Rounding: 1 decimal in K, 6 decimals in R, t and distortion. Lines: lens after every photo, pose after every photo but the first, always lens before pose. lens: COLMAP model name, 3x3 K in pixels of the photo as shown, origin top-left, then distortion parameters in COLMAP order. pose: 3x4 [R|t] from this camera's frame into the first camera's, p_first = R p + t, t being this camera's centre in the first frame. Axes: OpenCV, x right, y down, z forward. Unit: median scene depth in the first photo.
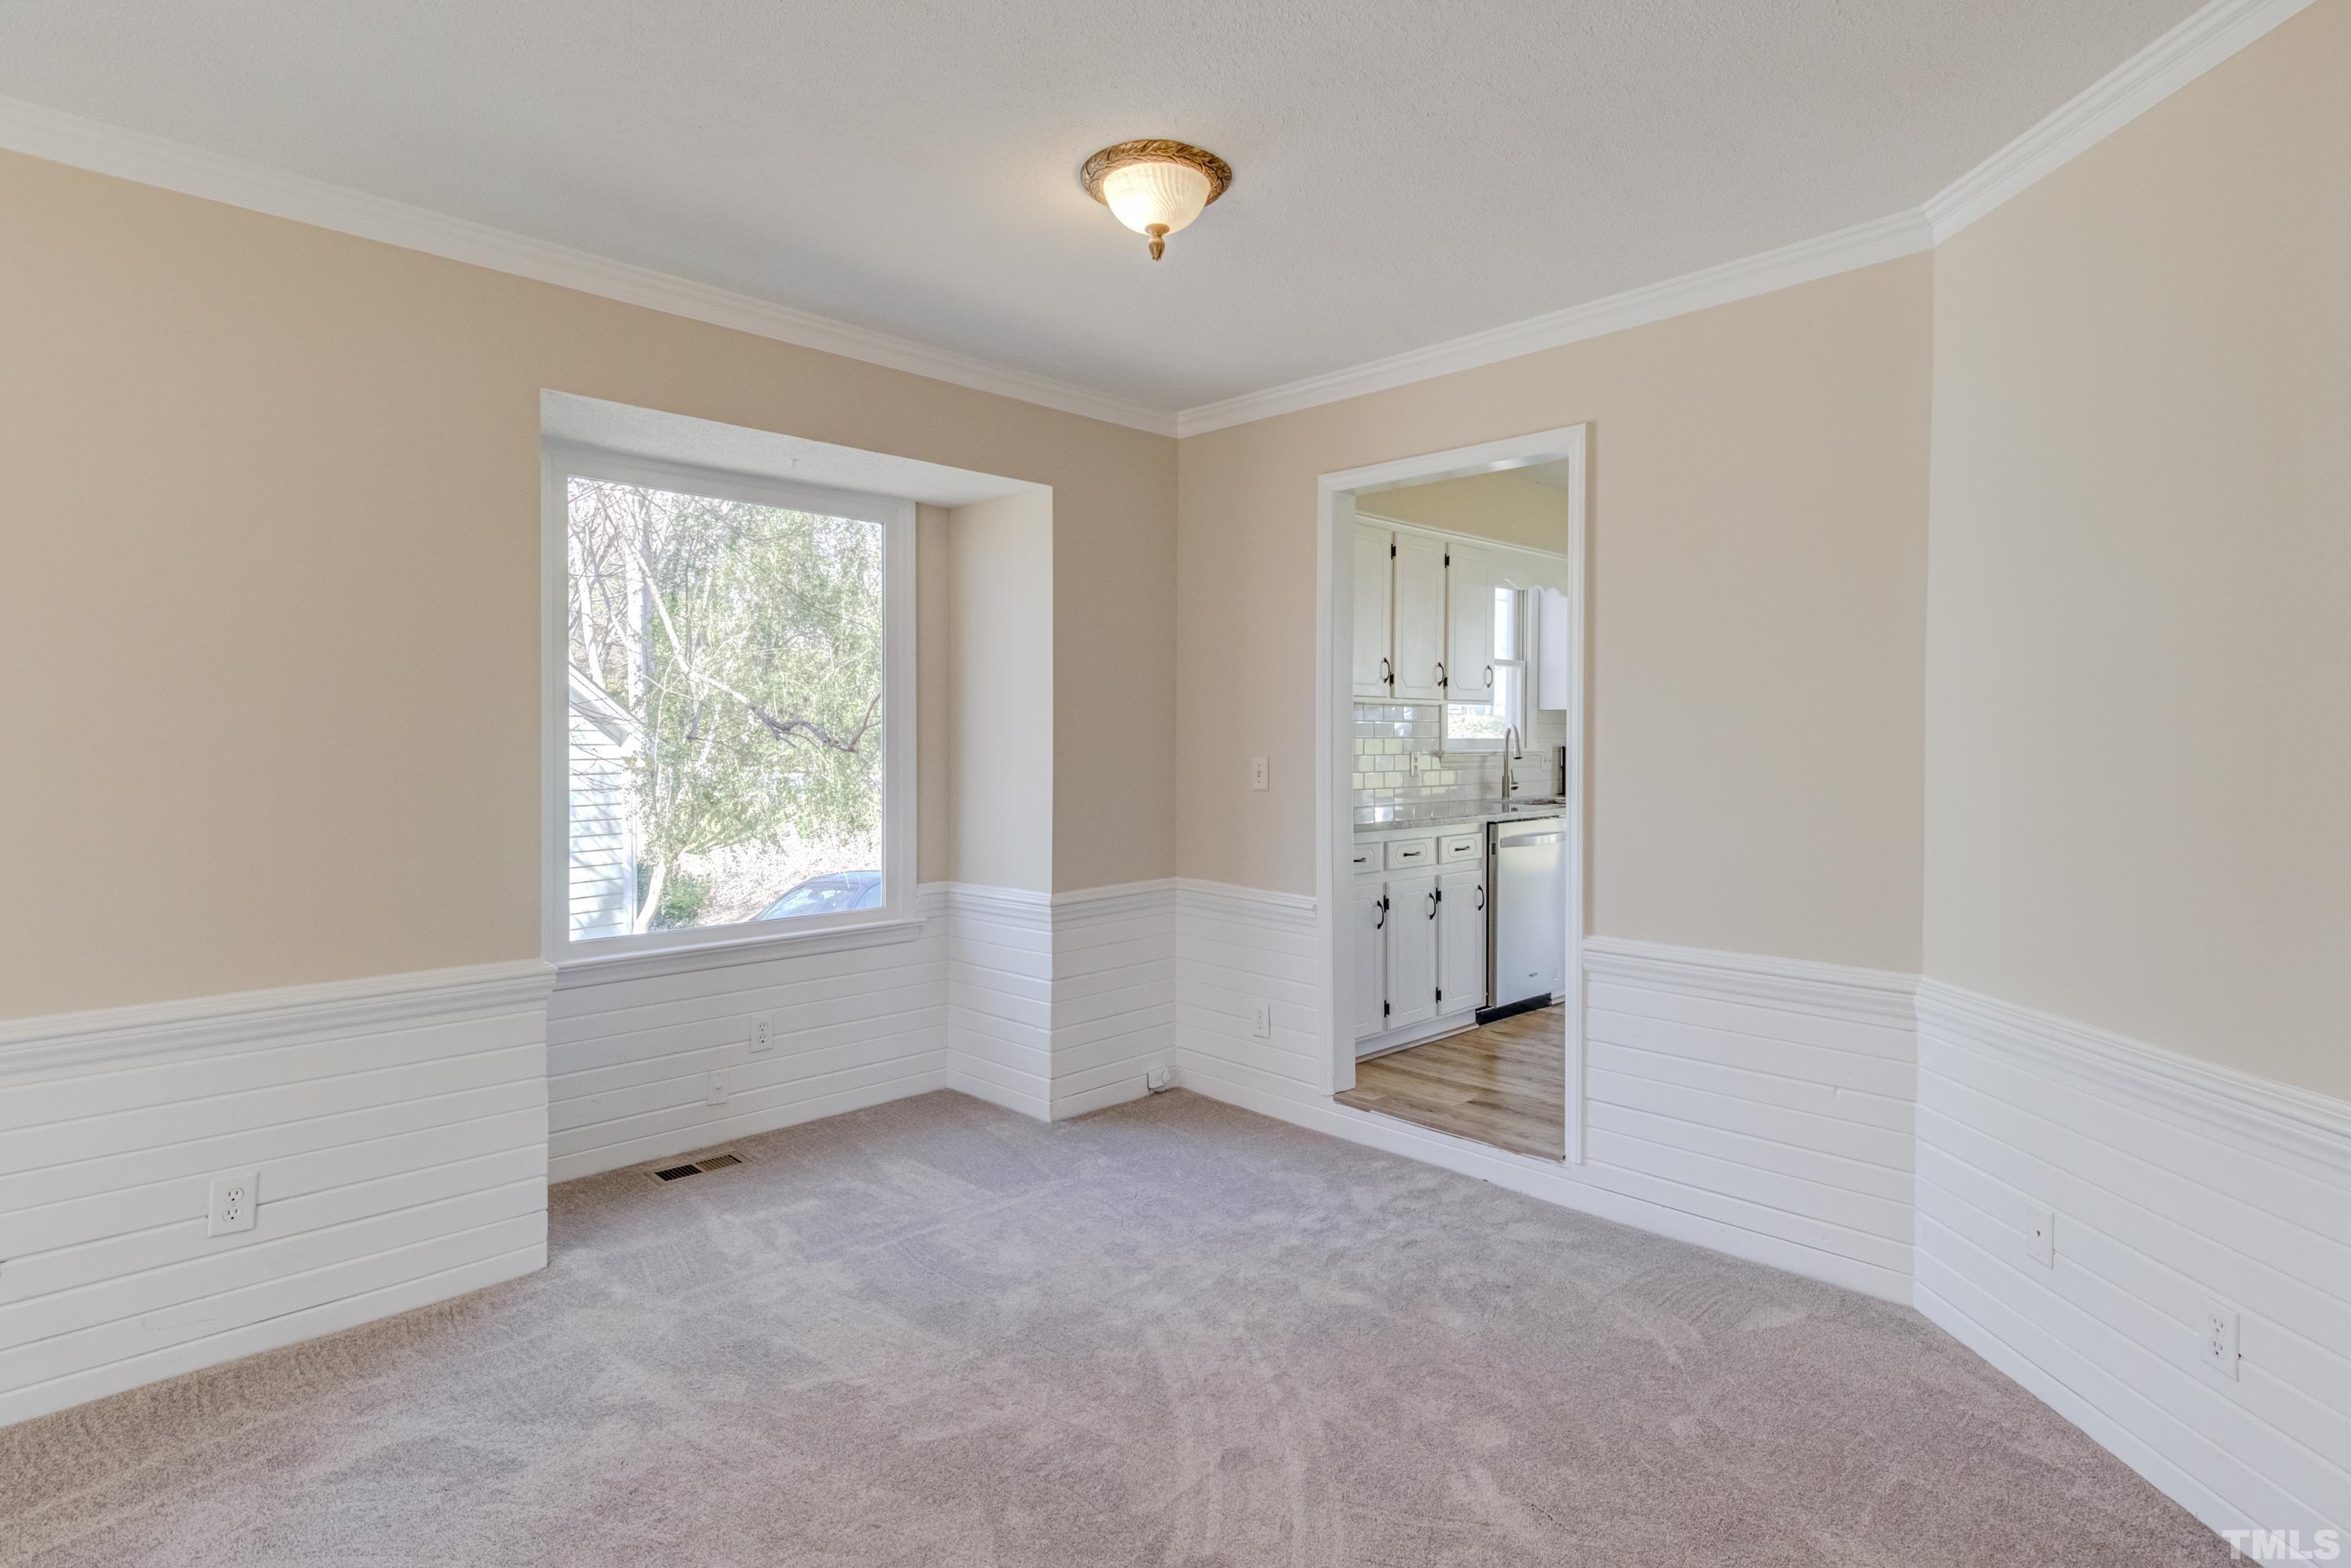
lens RADIAL K [[1189.1, 0, 1182.0], [0, 1189.1, 742.0], [0, 0, 1]] dist [0.041076, -0.032767]
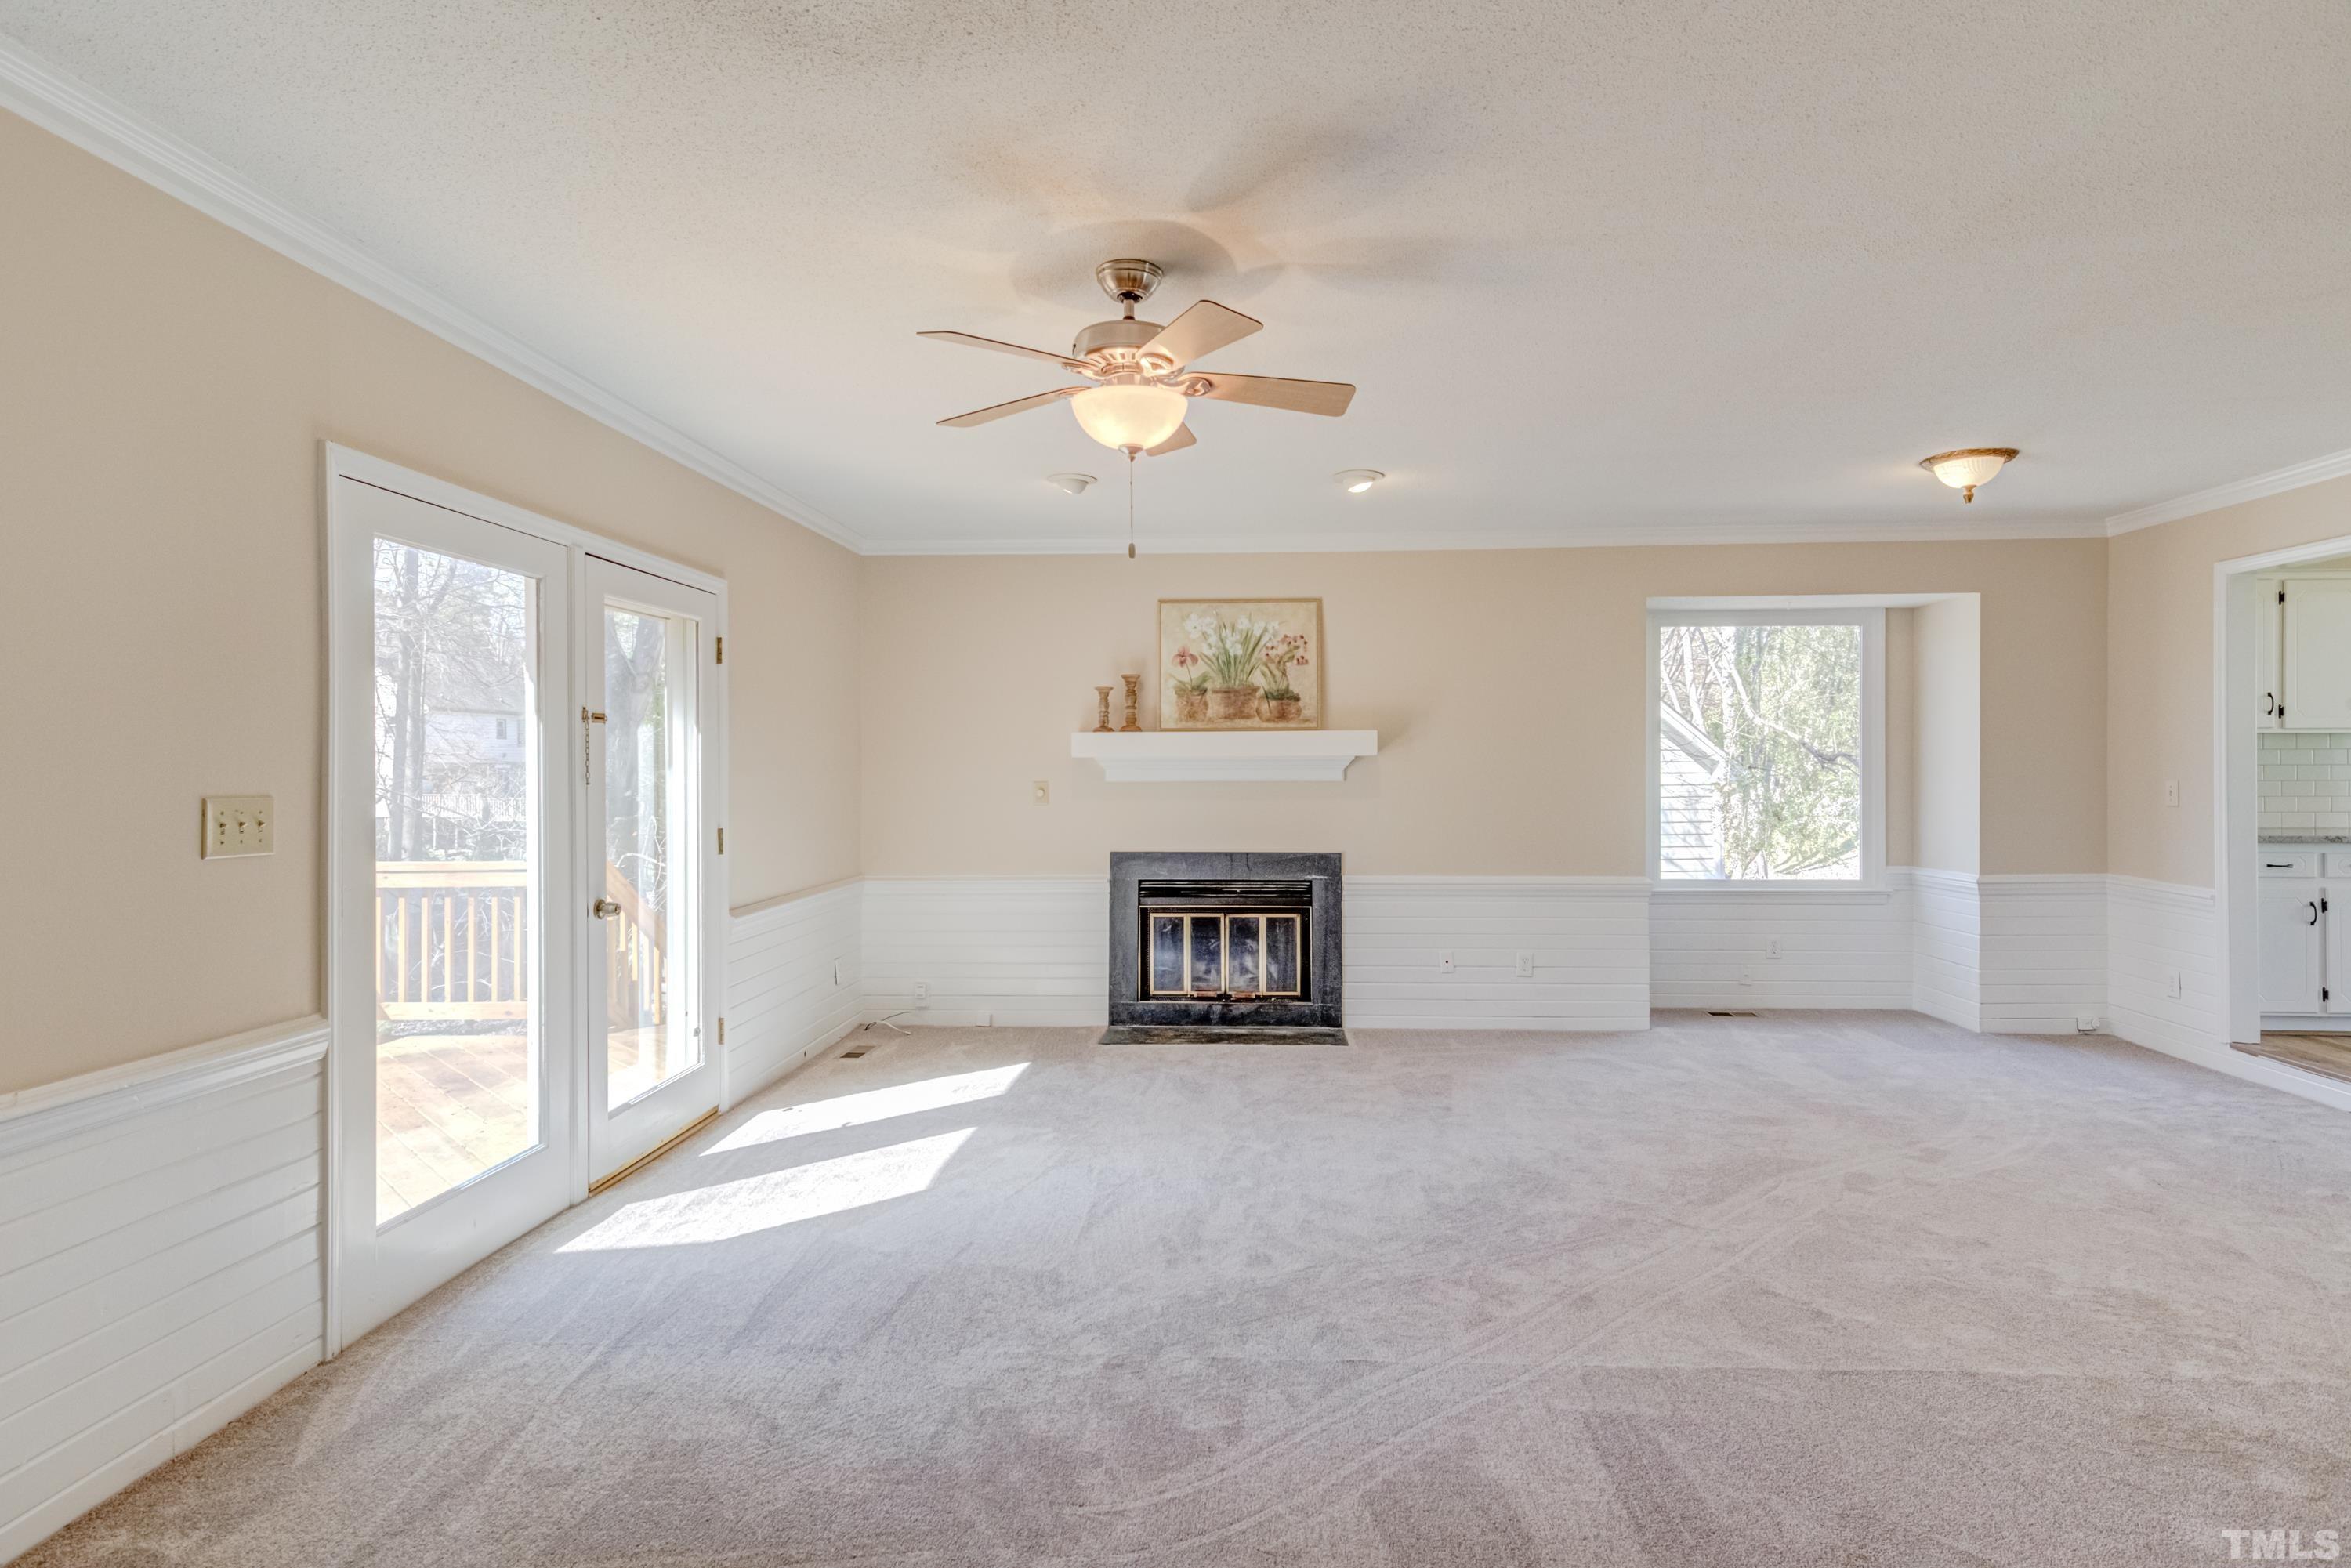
lens RADIAL K [[1190.8, 0, 1179.3], [0, 1190.8, 787.9], [0, 0, 1]] dist [0.012035, -0.000637]
pose [[0.647291, 0.006997, -0.762211, 0.363674], [0.003810, 0.999916, 0.012415, -0.000050], [0.762234, -0.010940, 0.647210, -0.669523]]
